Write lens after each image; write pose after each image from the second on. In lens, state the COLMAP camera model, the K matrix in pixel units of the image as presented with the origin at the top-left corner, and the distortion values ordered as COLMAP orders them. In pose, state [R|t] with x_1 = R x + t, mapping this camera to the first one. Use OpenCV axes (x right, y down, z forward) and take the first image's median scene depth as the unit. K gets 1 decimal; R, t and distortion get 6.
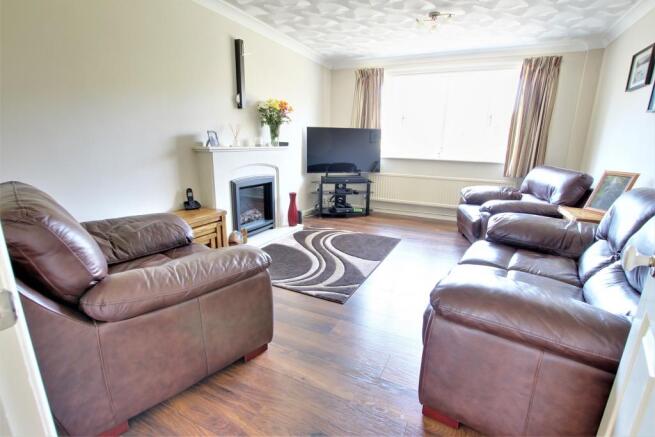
lens RADIAL K [[303.5, 0, 328.4], [0, 303.5, 221.2], [0, 0, 1]] dist [-0.029911, 0.000302]
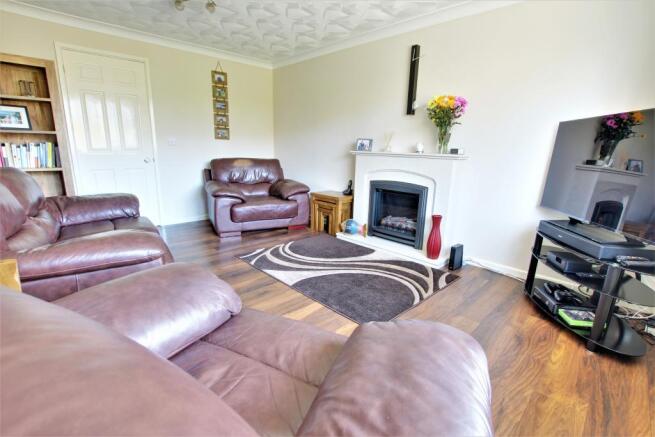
lens RADIAL K [[303.5, 0, 328.1], [0, 303.5, 219.5], [0, 0, 1]] dist [-0.029911, 0.000302]
pose [[-0.320664, 0.185978, -0.928756, 0.693685], [-0.259541, 0.925754, 0.274987, -0.227287], [0.910941, 0.329229, -0.248587, 0.974079]]
